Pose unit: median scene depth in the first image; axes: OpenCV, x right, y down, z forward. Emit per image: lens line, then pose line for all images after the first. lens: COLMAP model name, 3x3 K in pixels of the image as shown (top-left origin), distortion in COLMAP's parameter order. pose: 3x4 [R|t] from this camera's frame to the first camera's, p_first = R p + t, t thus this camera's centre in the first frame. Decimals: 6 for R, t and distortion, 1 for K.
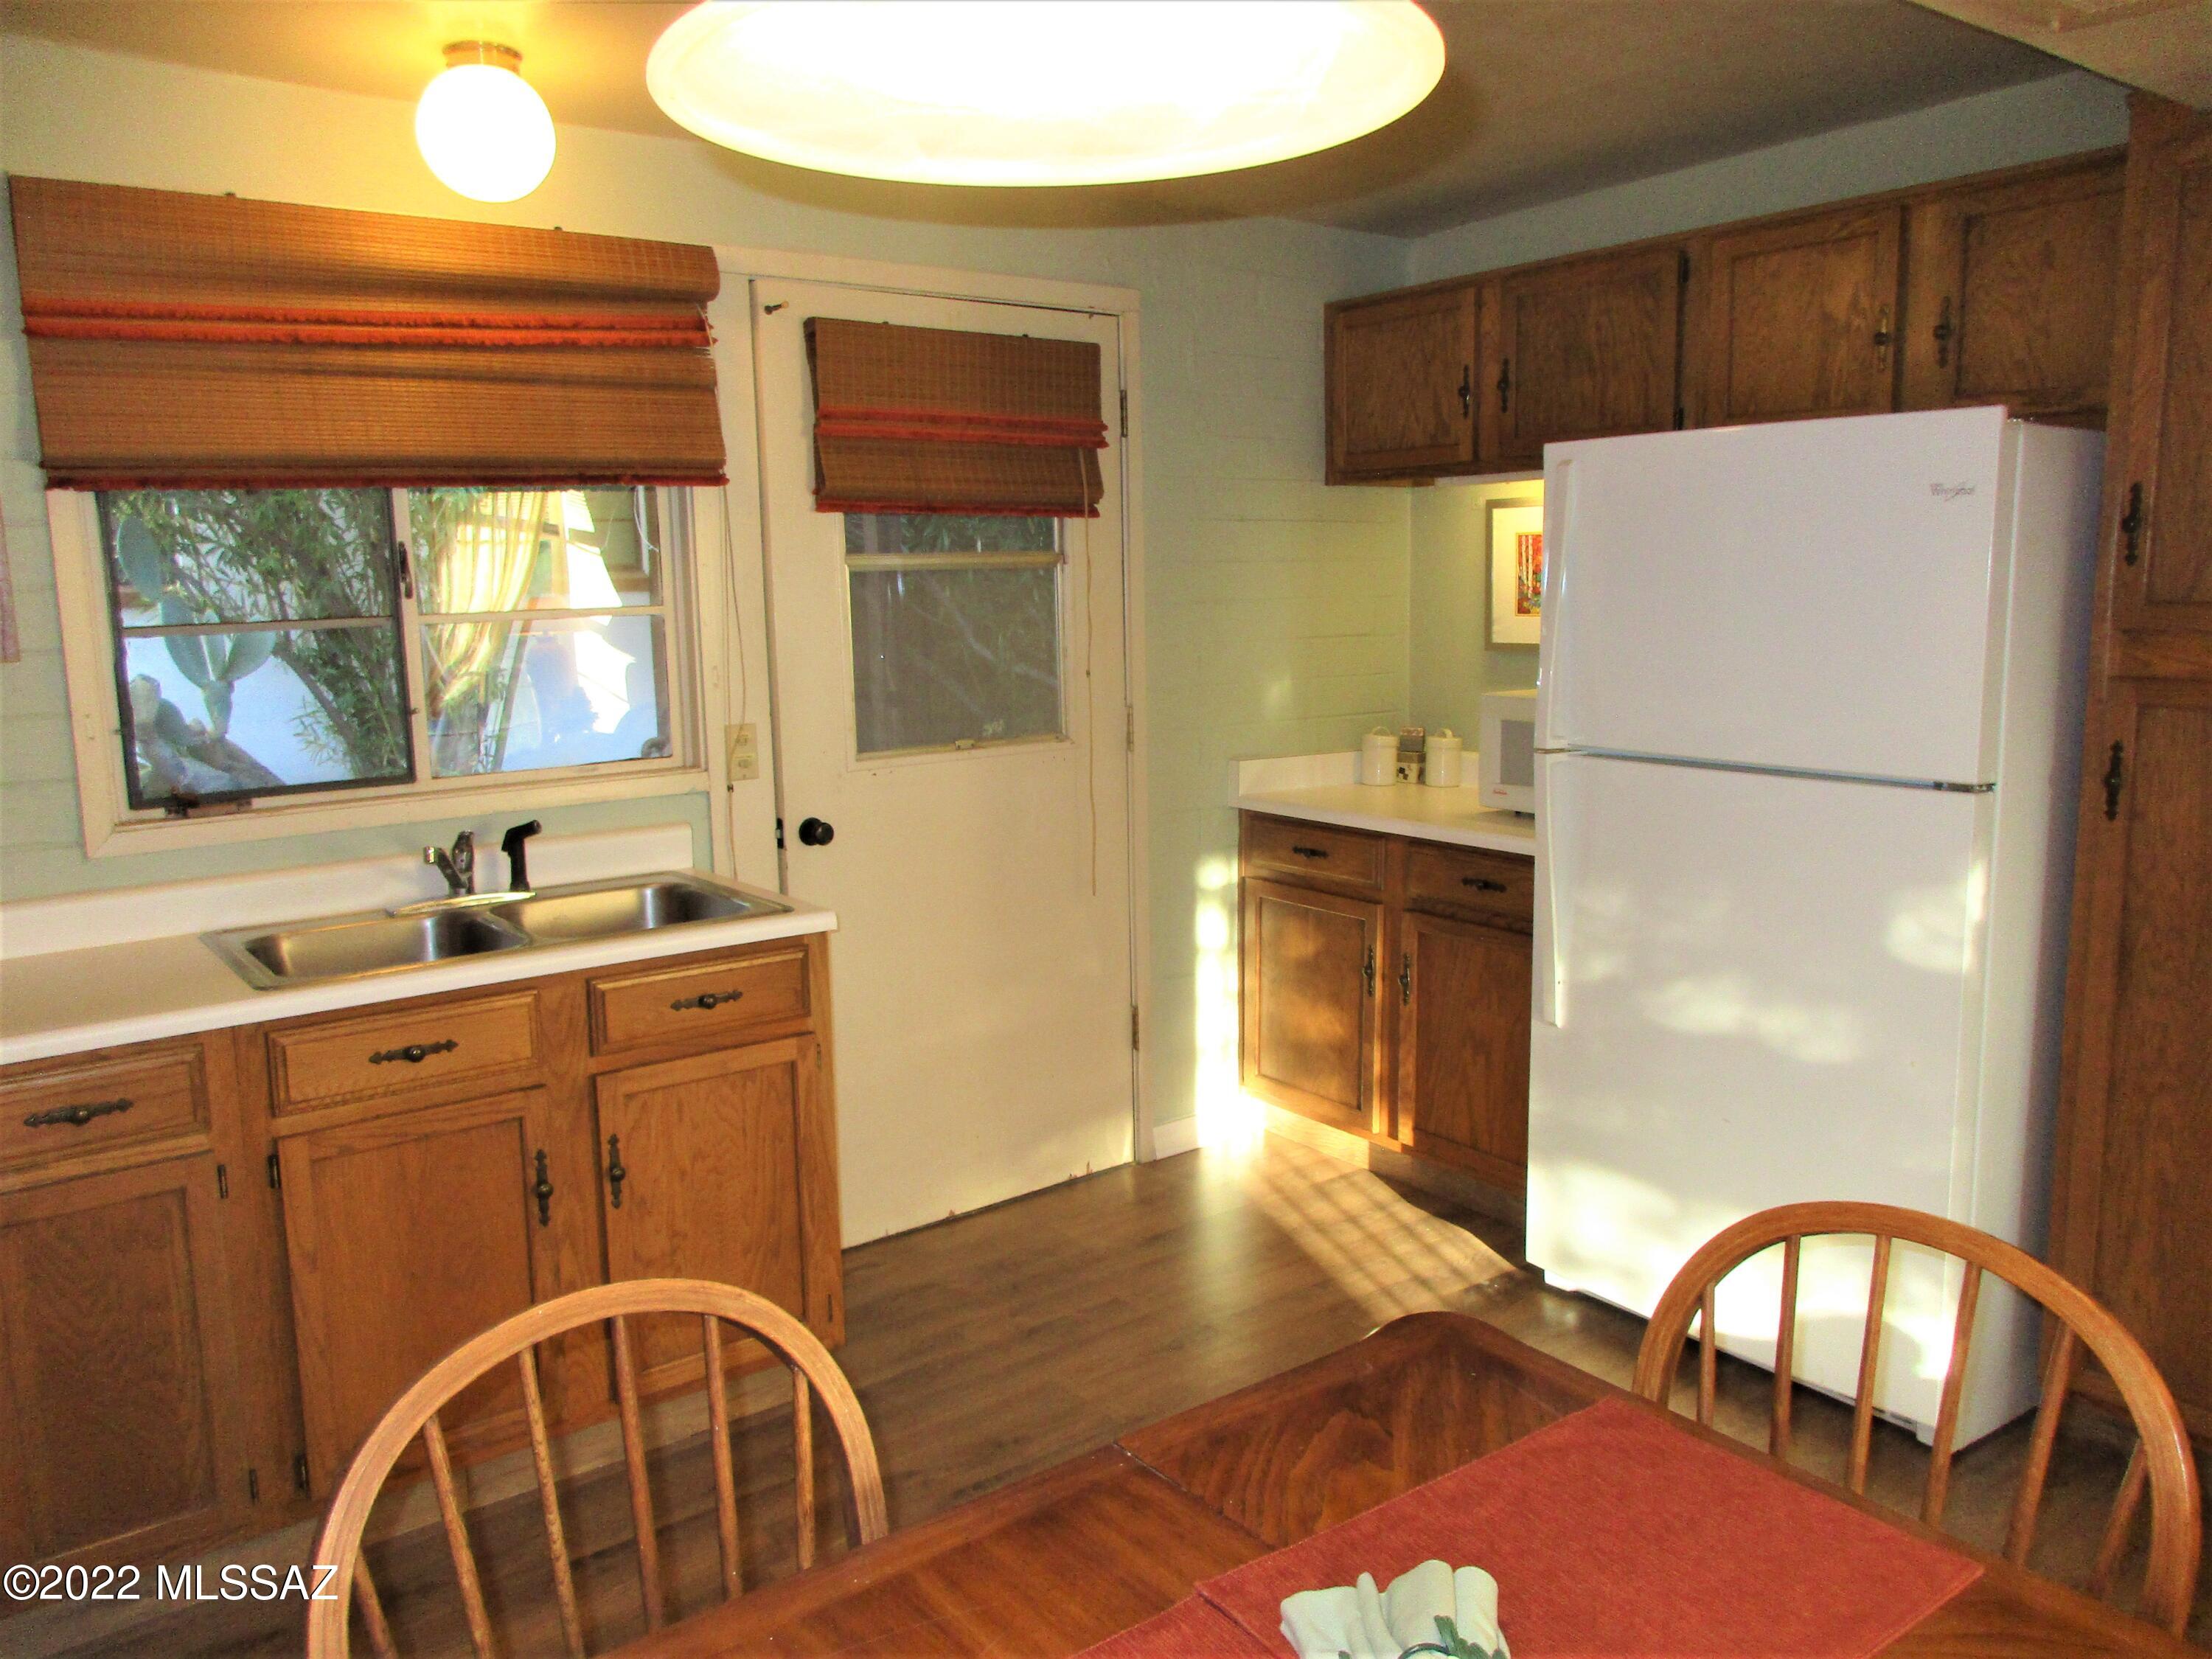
lens RADIAL K [[1660.2, 0, 1098.4], [0, 1660.2, 822.9], [0, 0, 1]] dist [0.020022, -0.025339]
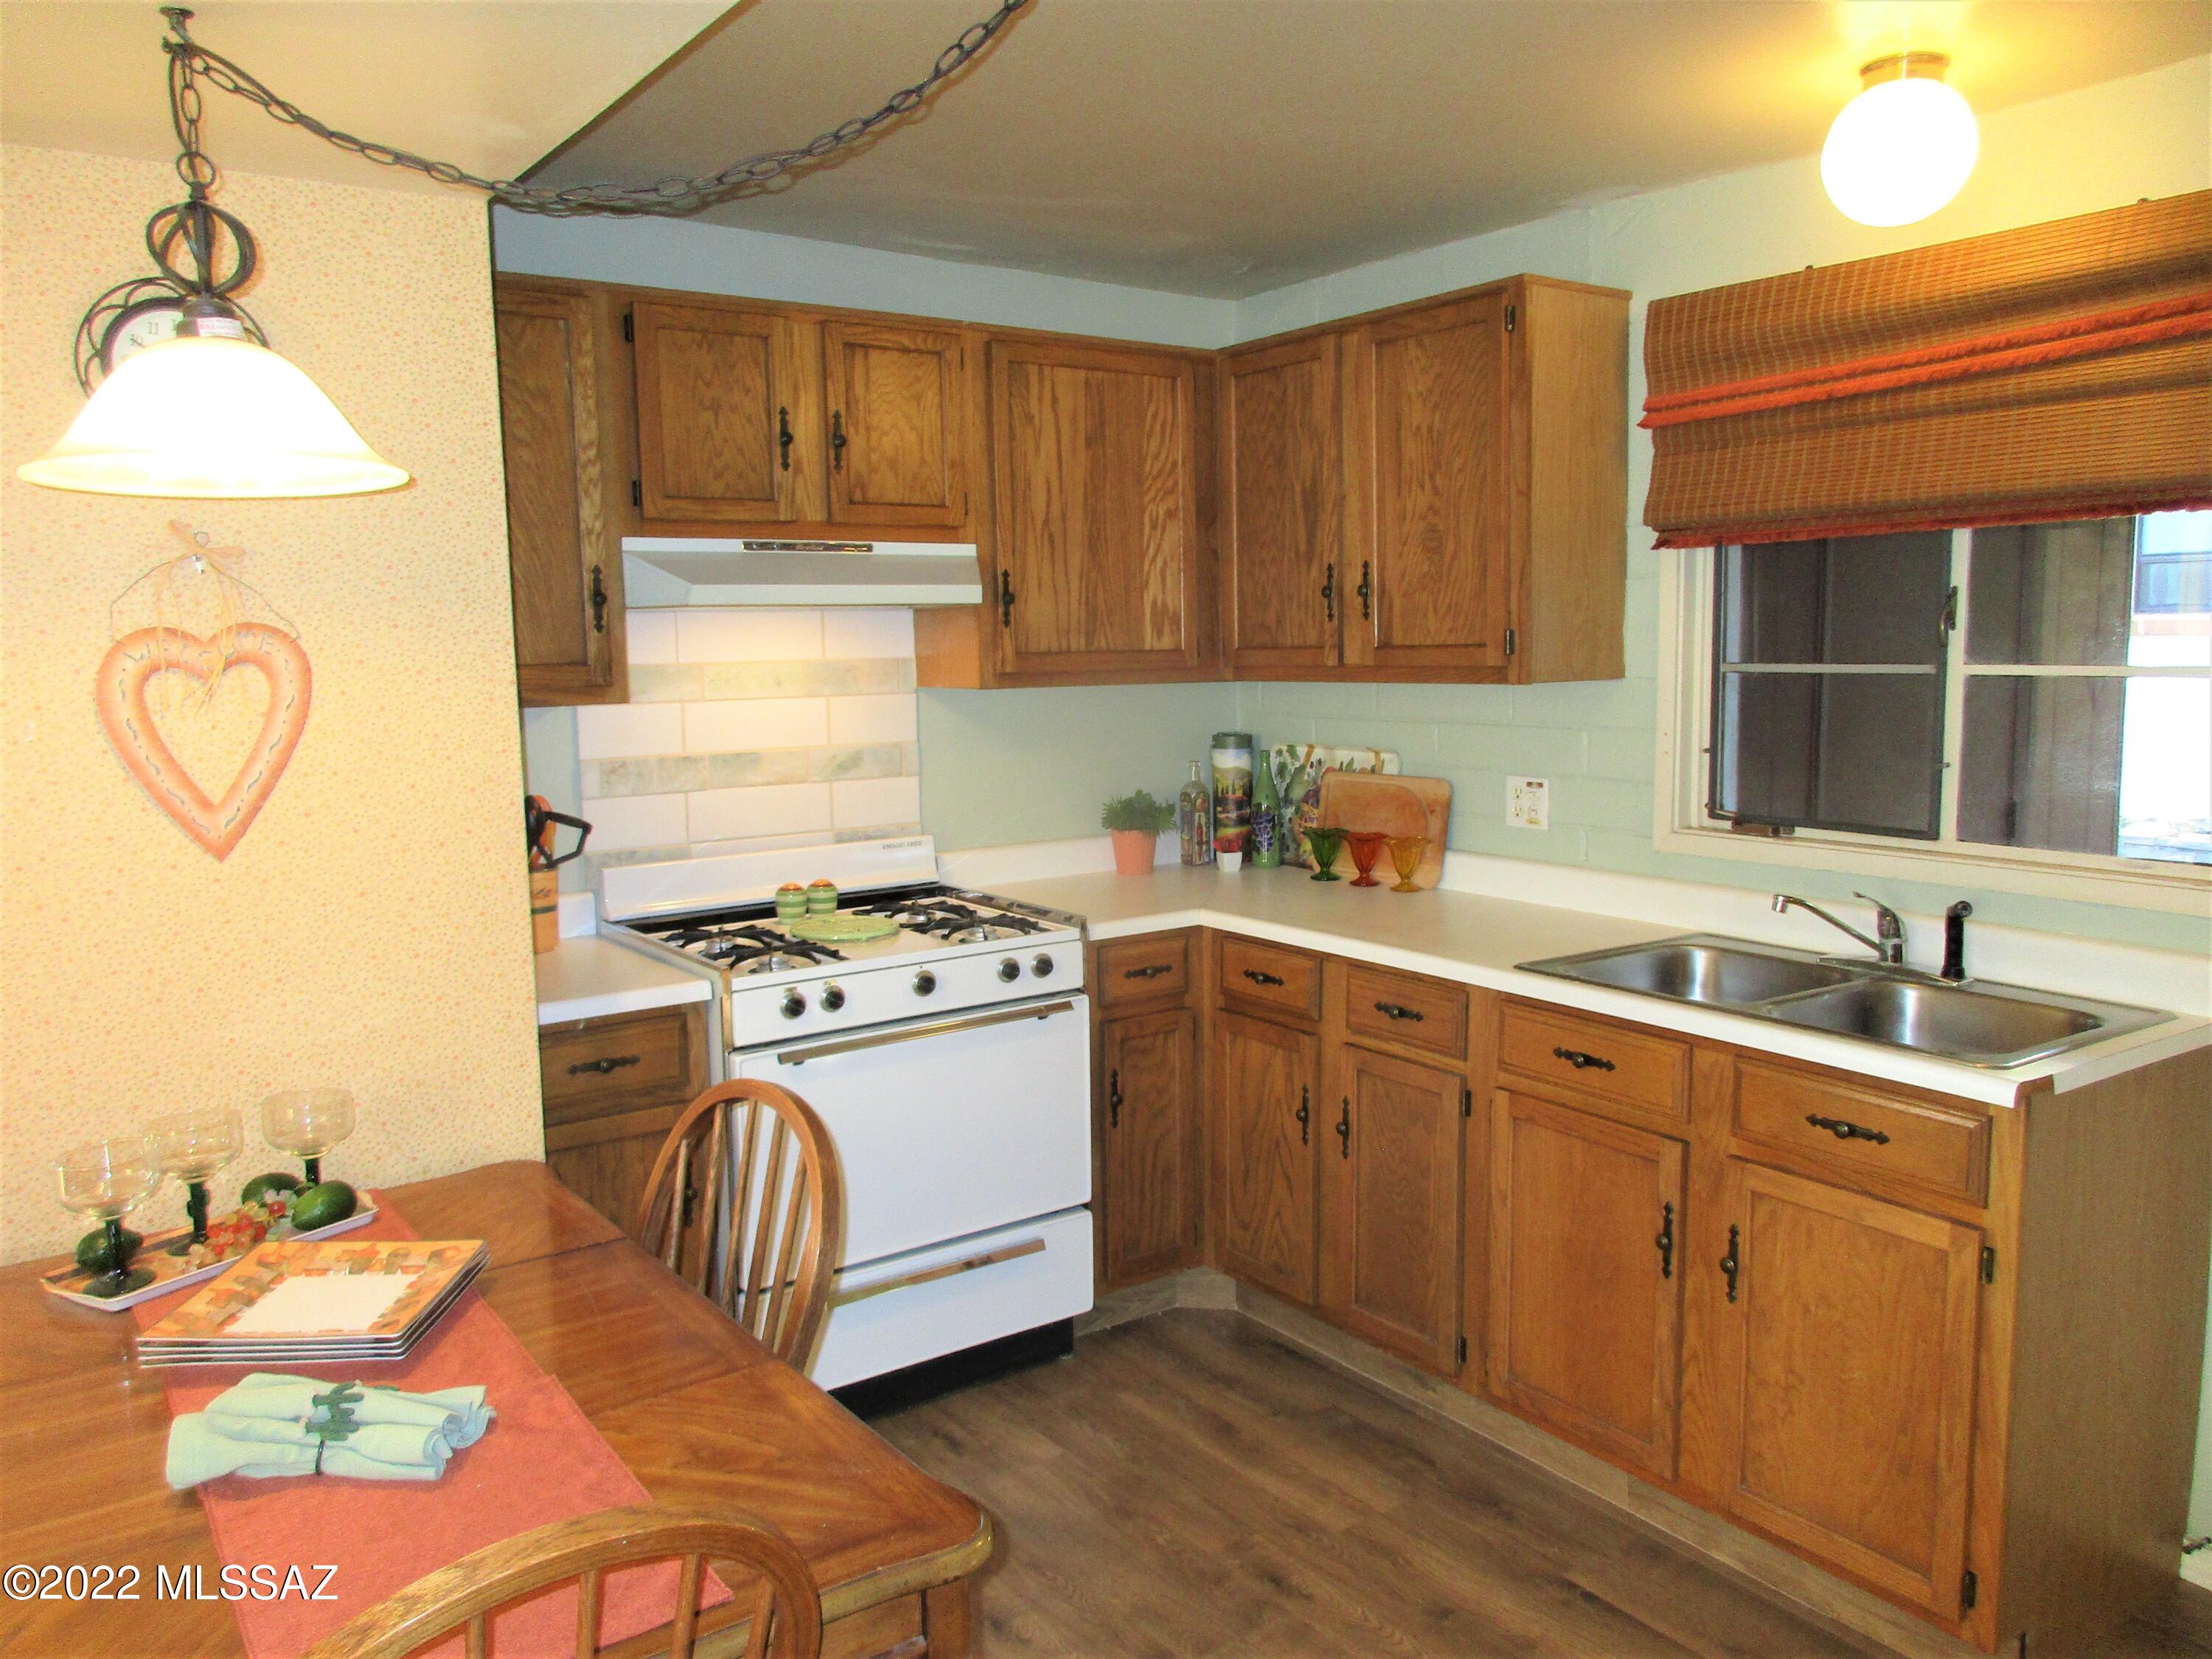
lens RADIAL K [[1666.5, 0, 1111.2], [0, 1666.5, 808.4], [0, 0, 1]] dist [0.037824, -0.051256]
pose [[-0.033645, 0.134797, -0.990302, 0.482442], [-0.134103, 0.981294, 0.138127, -0.097955], [0.990396, 0.137450, -0.014938, 0.486372]]
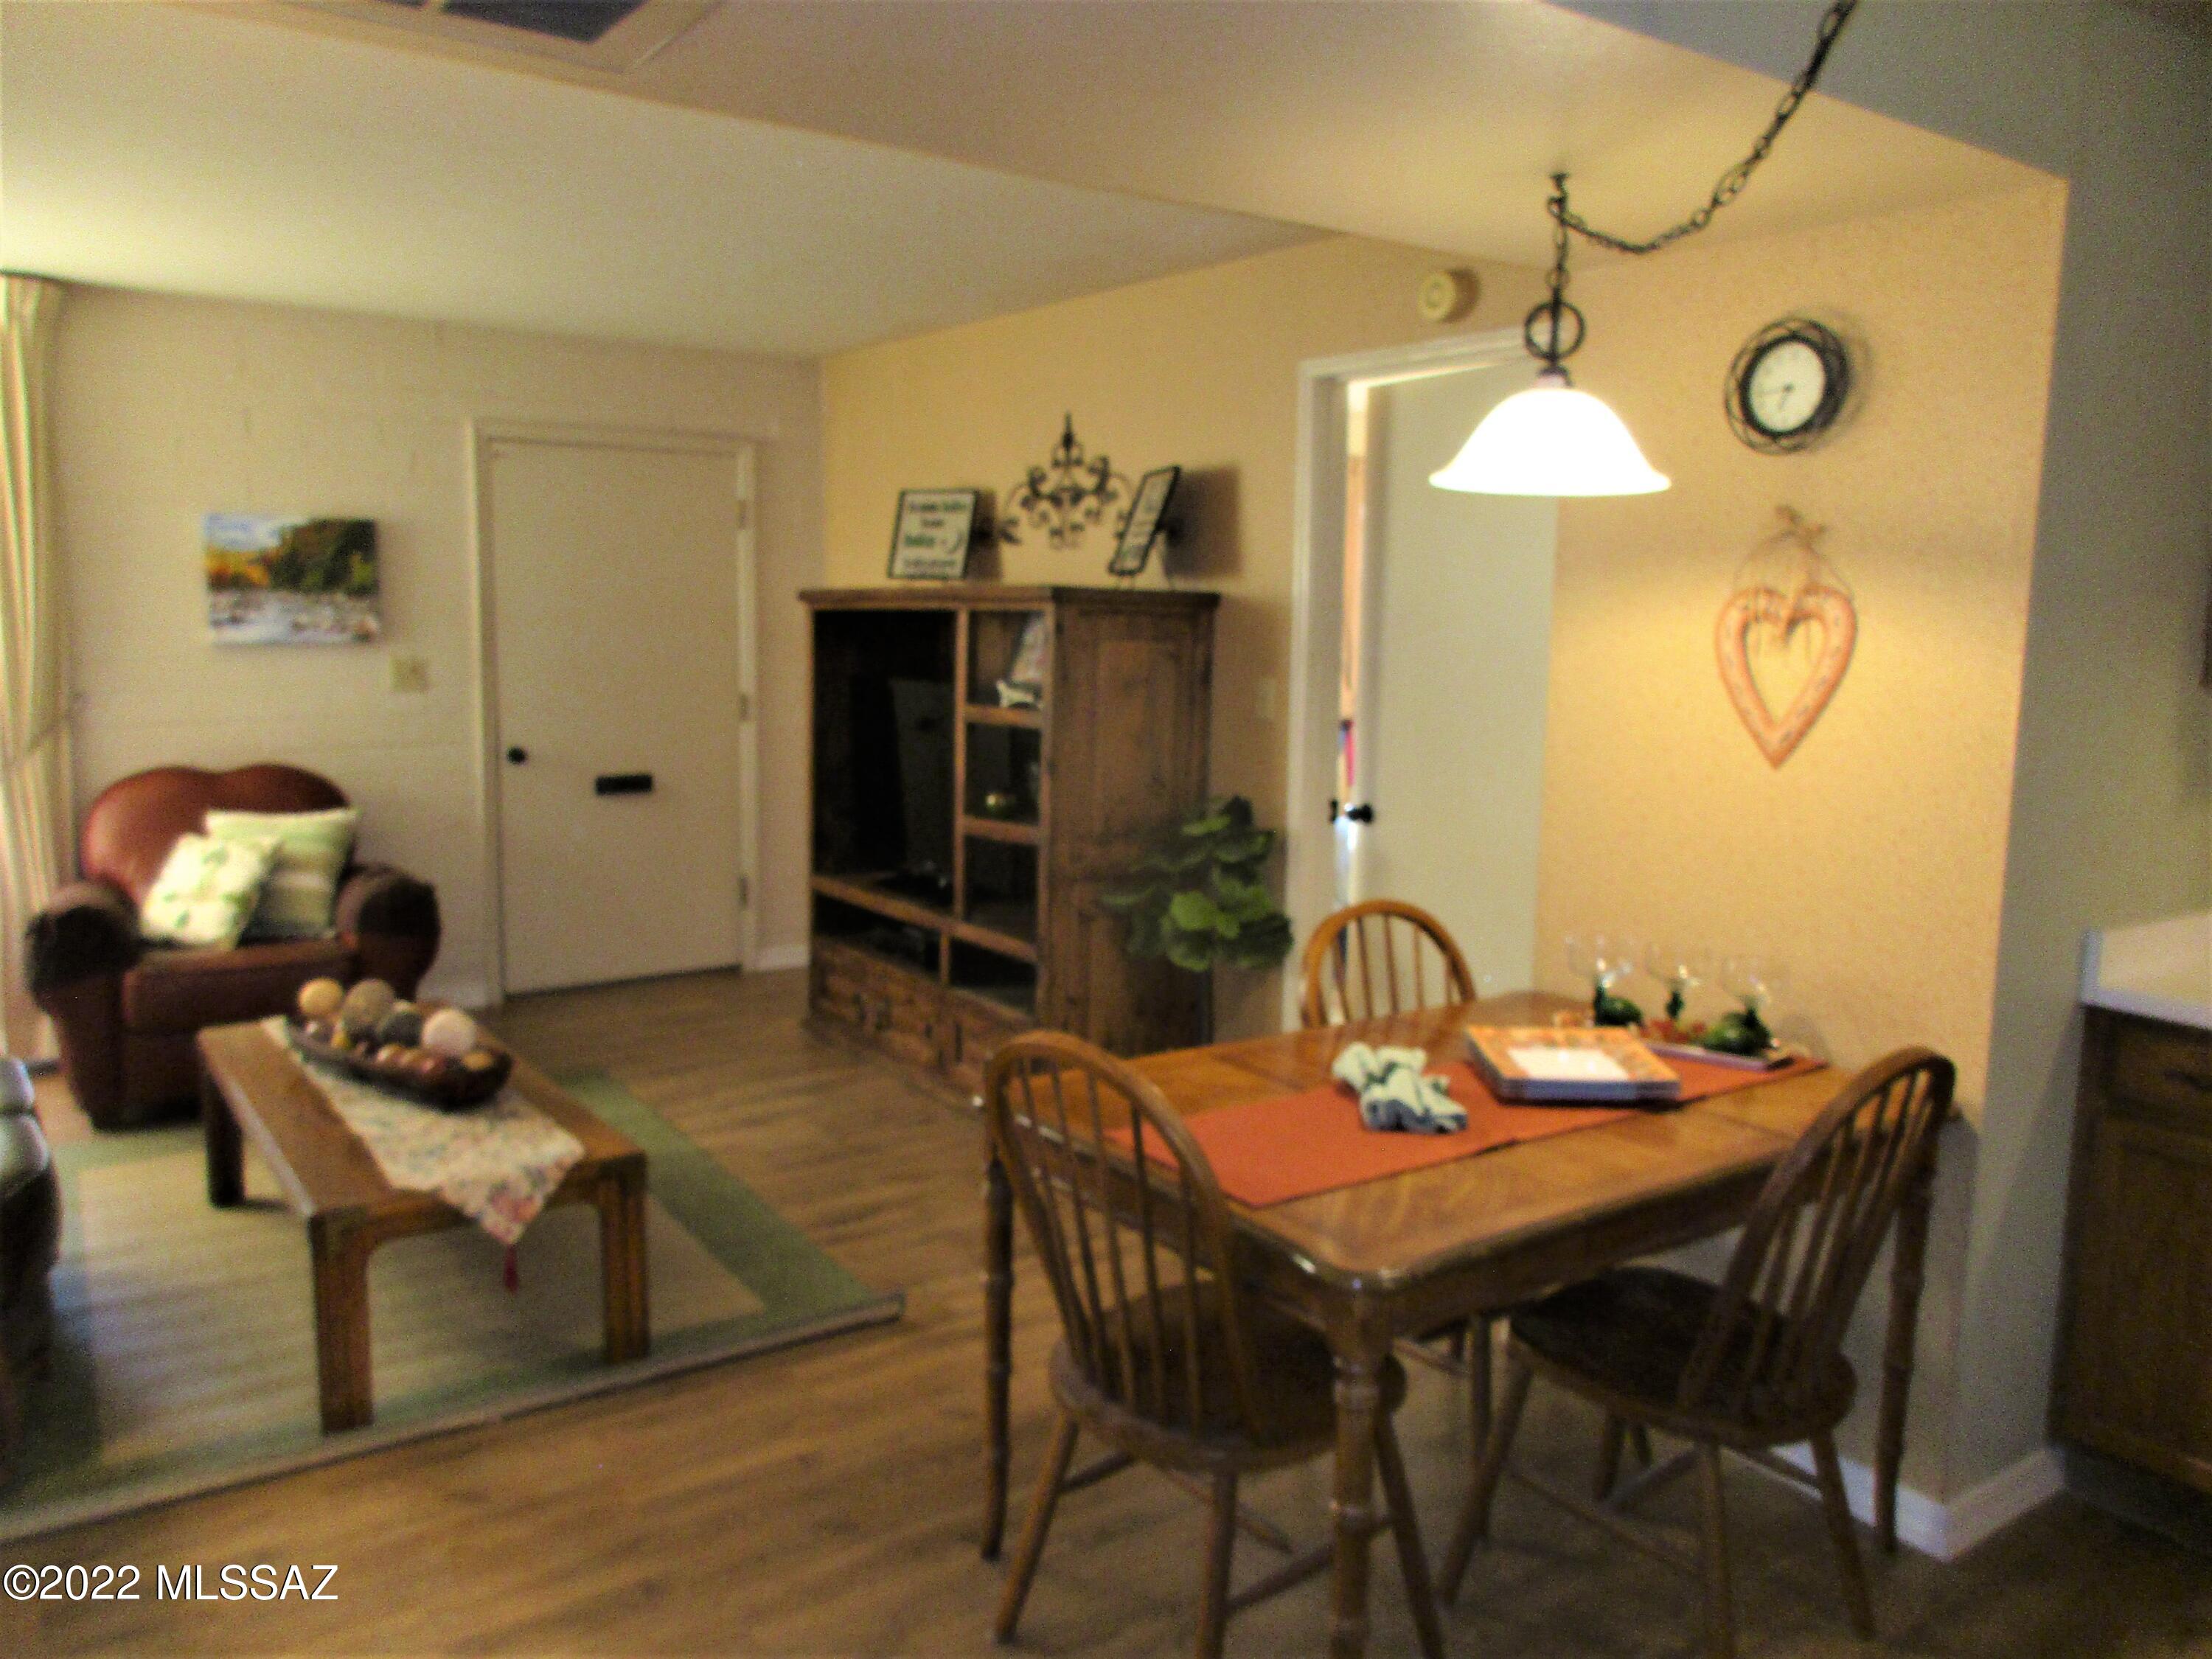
lens RADIAL K [[1660.2, 0, 1098.4], [0, 1660.2, 822.9], [0, 0, 1]] dist [0.020022, -0.025339]
pose [[-0.999778, -0.000117, 0.021052, 0.159549], [0.005796, 0.959805, 0.280607, -0.154641], [-0.020238, 0.280667, -0.959592, 0.975531]]
